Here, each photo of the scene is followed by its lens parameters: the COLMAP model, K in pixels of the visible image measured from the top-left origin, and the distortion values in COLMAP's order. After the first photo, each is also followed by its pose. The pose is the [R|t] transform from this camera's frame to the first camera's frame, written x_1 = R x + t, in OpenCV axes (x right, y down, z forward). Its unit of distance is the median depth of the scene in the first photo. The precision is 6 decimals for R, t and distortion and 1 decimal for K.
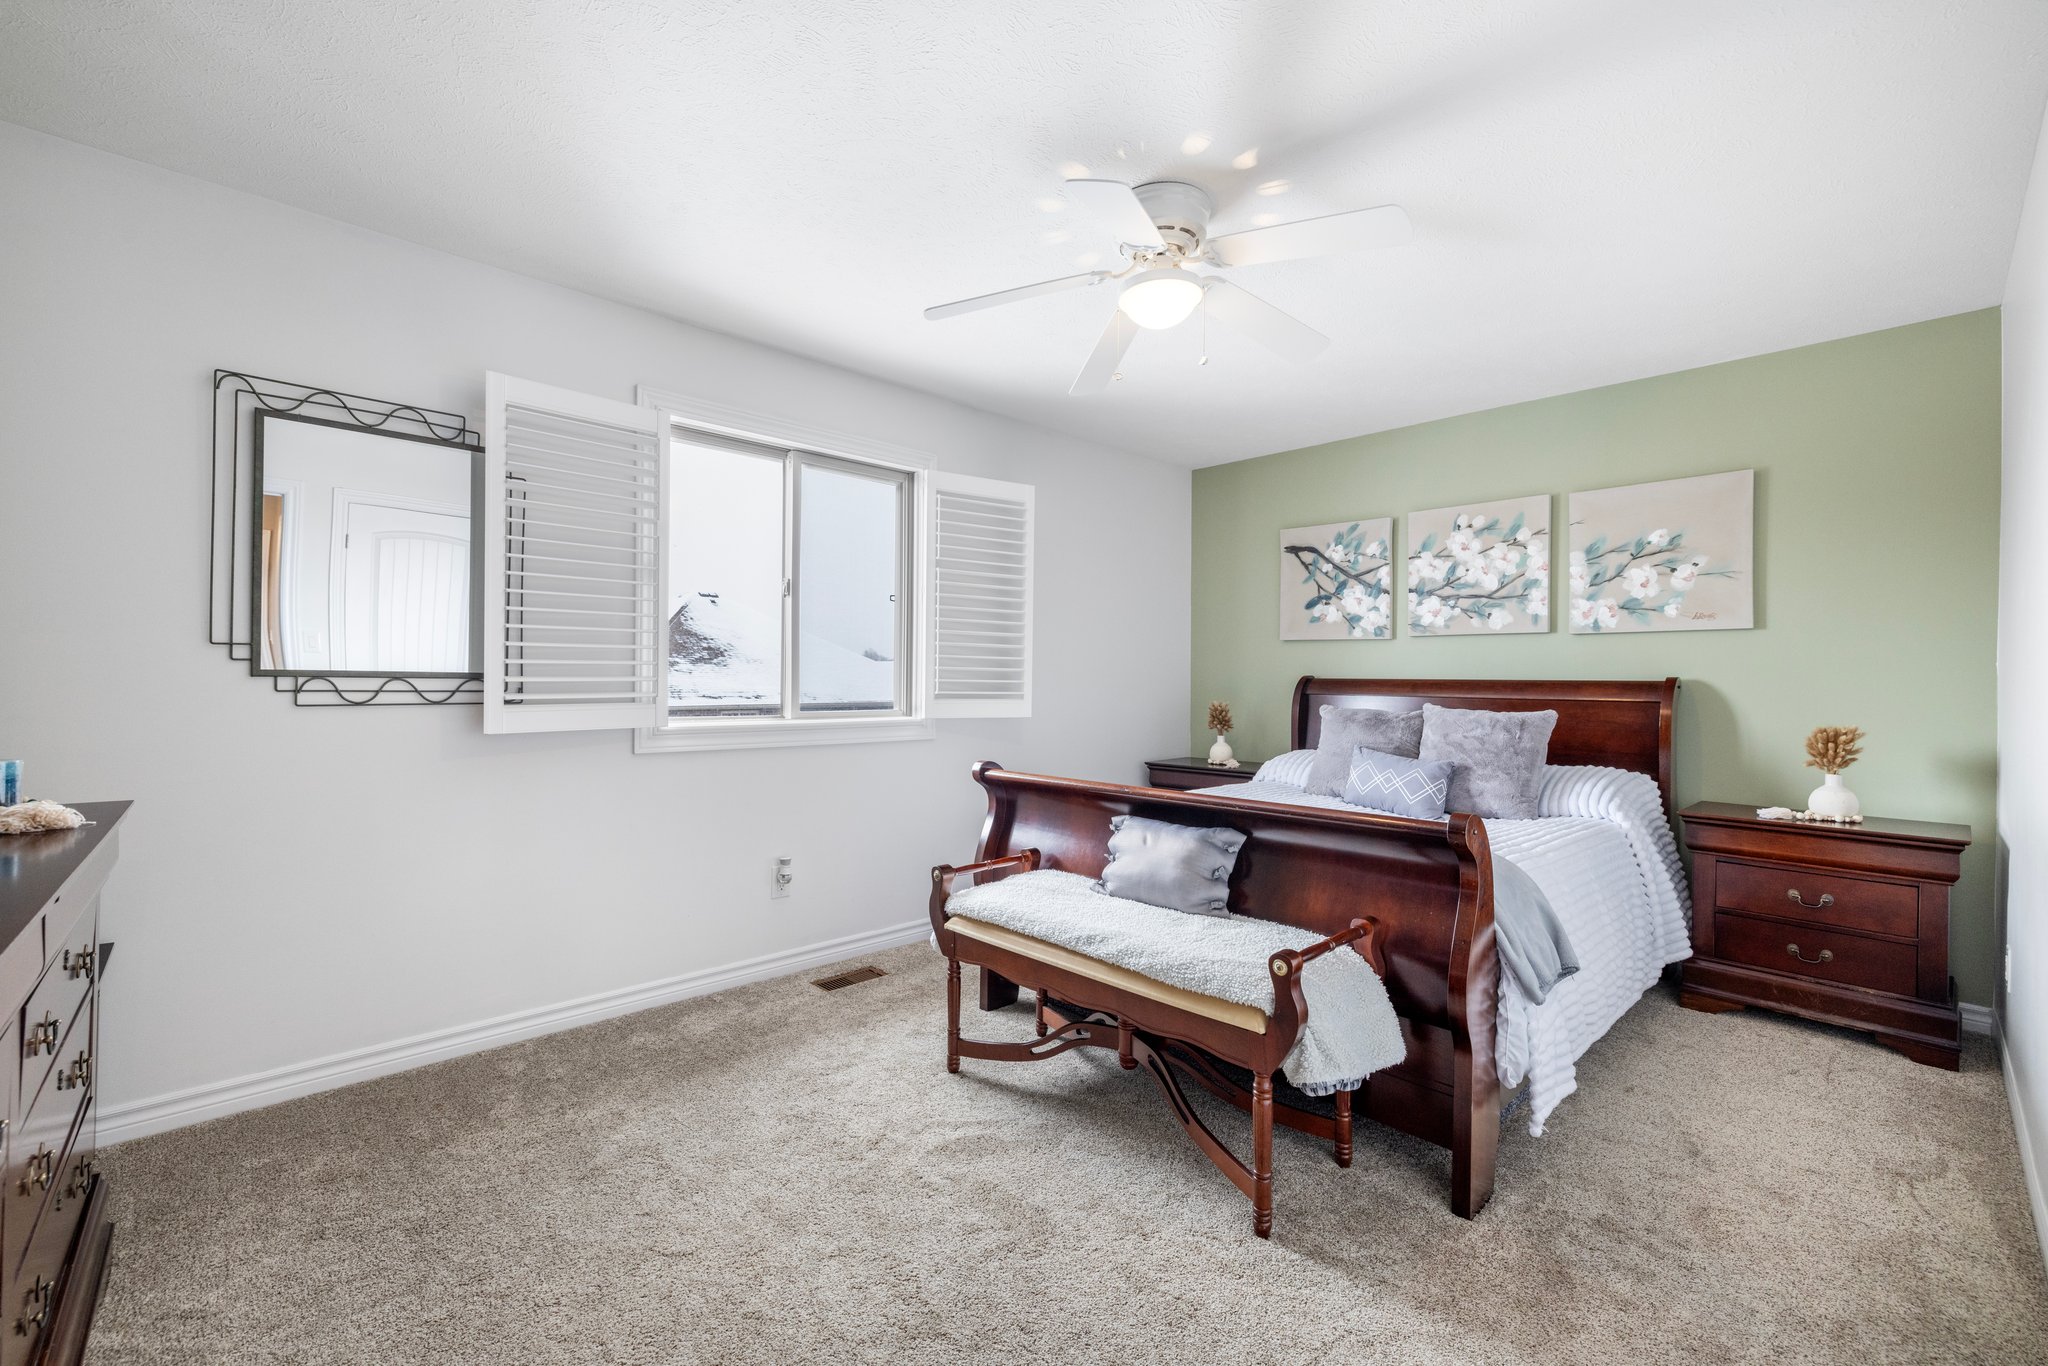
lens RADIAL K [[859.1, 0, 1030.4], [0, 859.1, 681.9], [0, 0, 1]] dist [-0.001569, 0.000786]
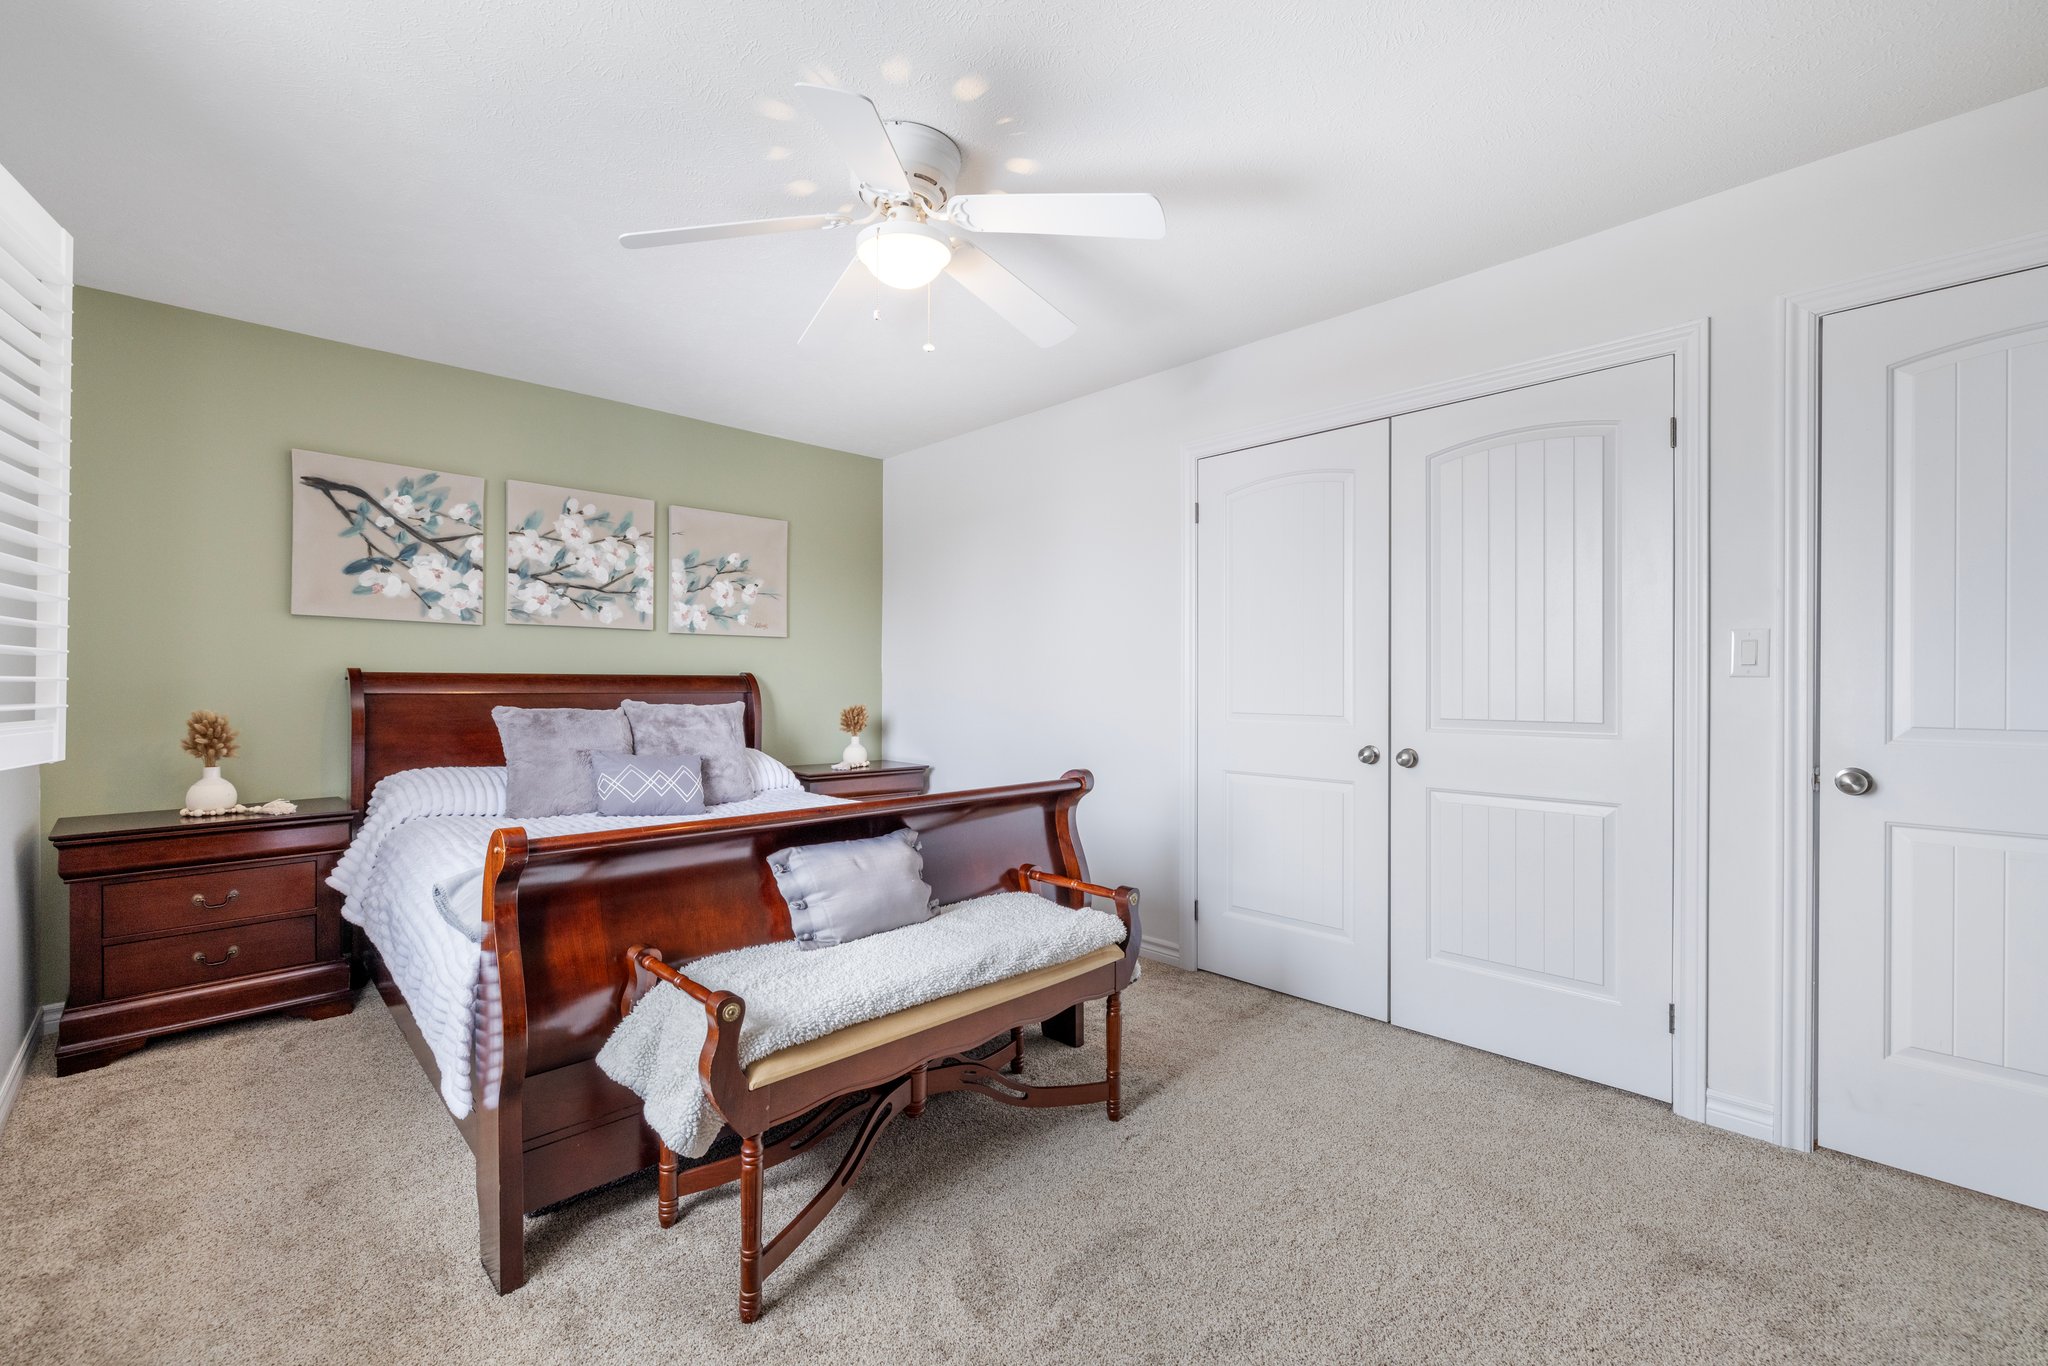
lens RADIAL K [[859.1, 0, 1029.8], [0, 859.1, 679.8], [0, 0, 1]] dist [-0.001569, 0.000786]
pose [[0.000115, -0.006398, 0.999980, -0.431414], [-0.000647, 0.999979, 0.006399, -0.002998], [-1.000000, -0.000648, 0.000111, 0.495846]]
